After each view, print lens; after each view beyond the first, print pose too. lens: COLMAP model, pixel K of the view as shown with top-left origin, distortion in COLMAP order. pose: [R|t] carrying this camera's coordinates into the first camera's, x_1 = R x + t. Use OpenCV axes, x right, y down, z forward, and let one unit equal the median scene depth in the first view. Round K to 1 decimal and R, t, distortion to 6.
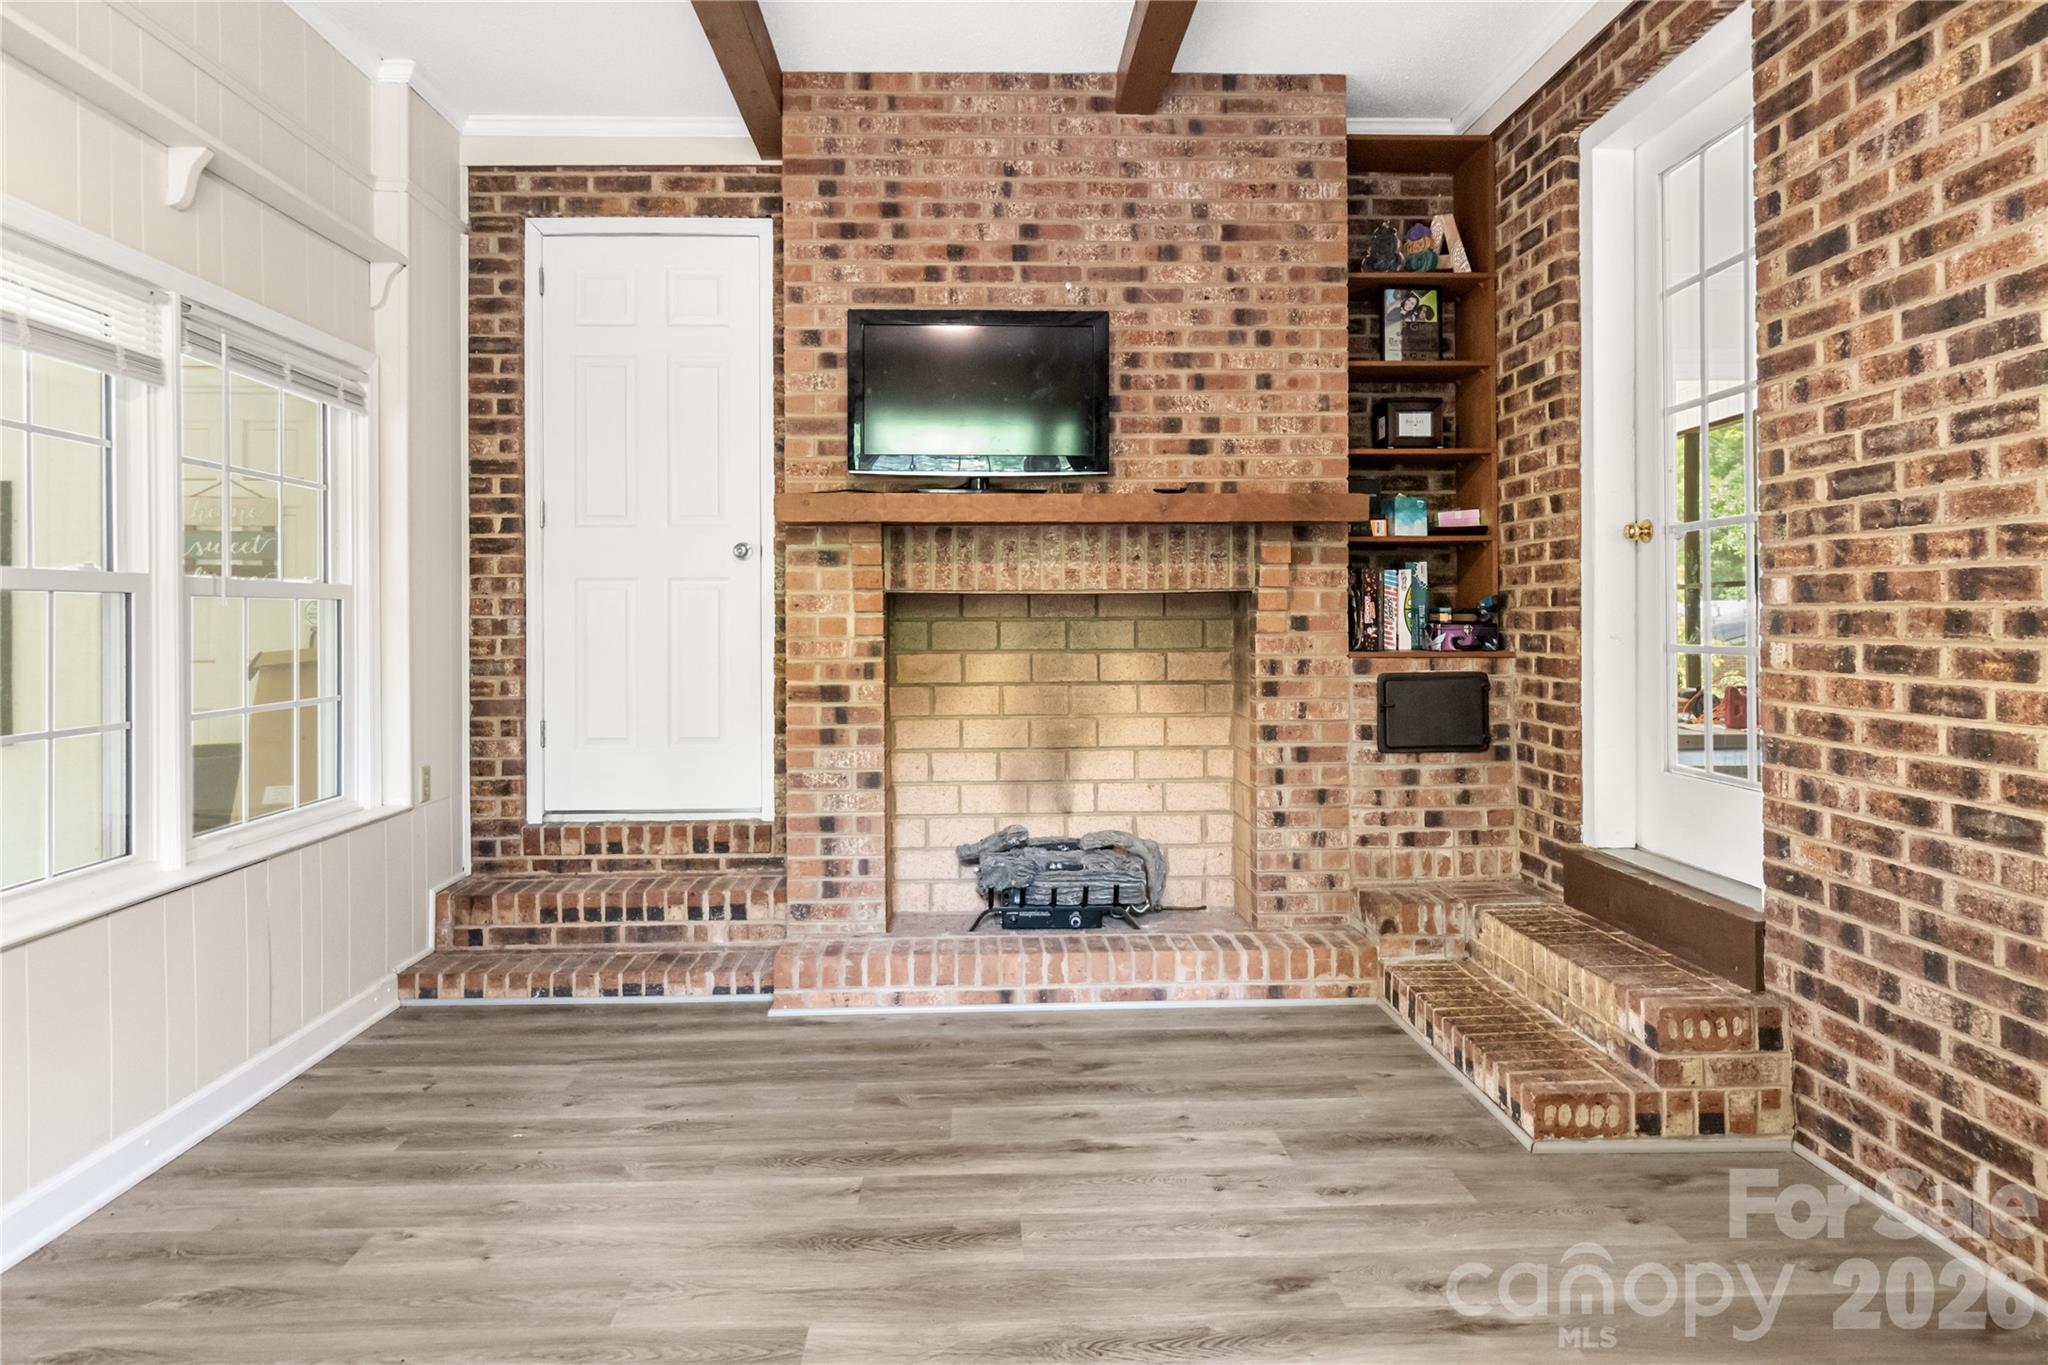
lens RADIAL K [[1250.2, 0, 1021.9], [0, 1250.2, 621.8], [0, 0, 1]] dist [0.000336, 0.000583]
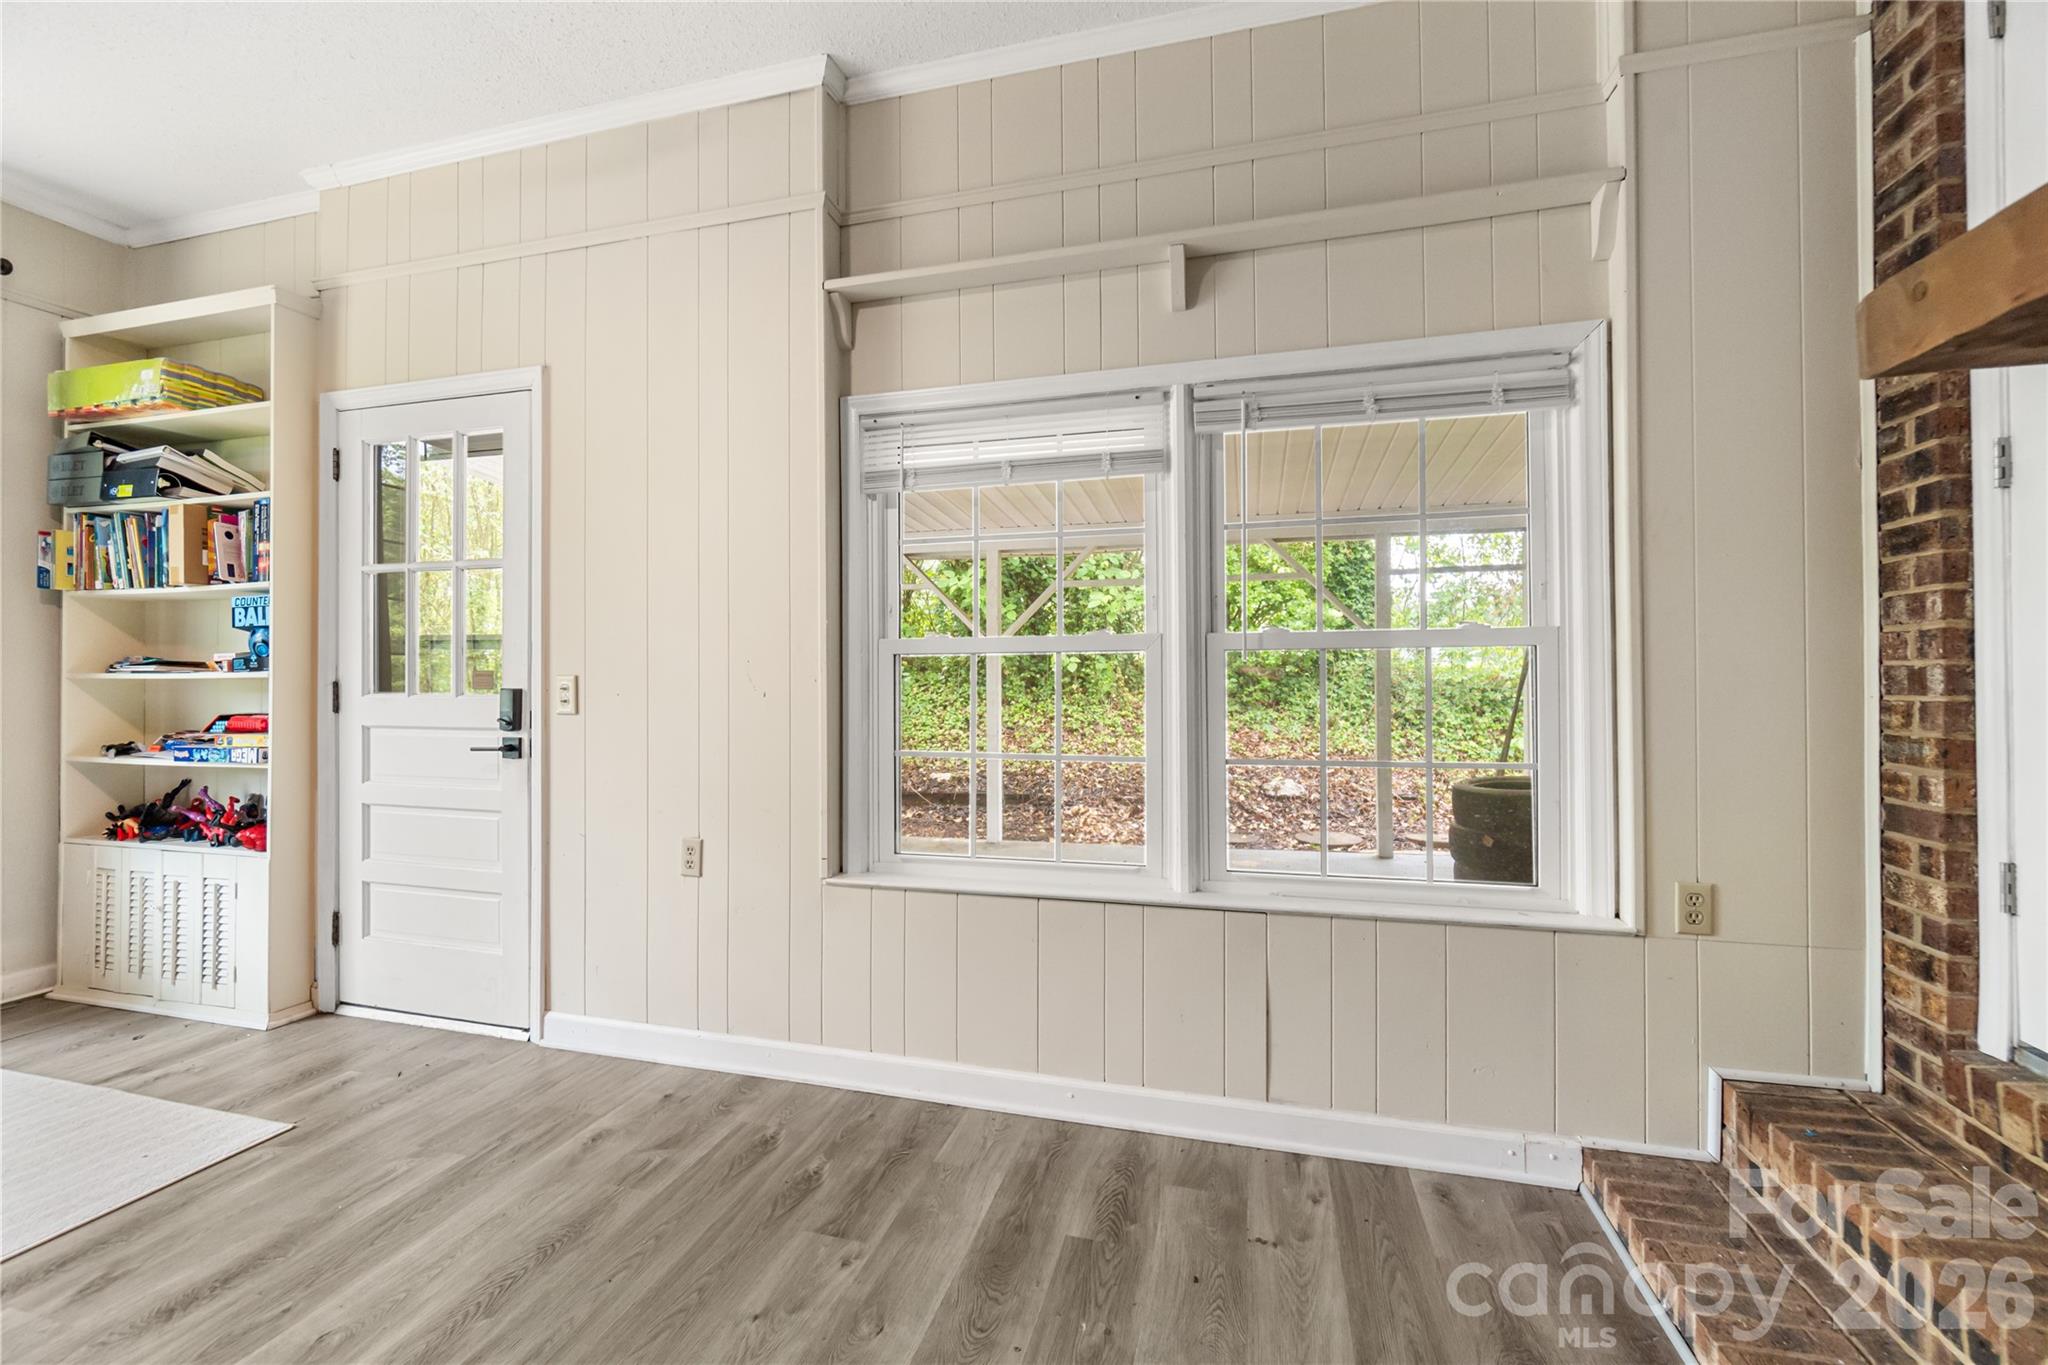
lens RADIAL K [[895.4, 0, 1024.0], [0, 895.4, 682.5], [0, 0, 1]] dist [-0.003758, -0.000146]
pose [[-0.309817, 0.003355, -0.950790, 0.093056], [0.003556, 0.999991, 0.002370, 0.002821], [0.950790, -0.002647, -0.309826, 0.741592]]
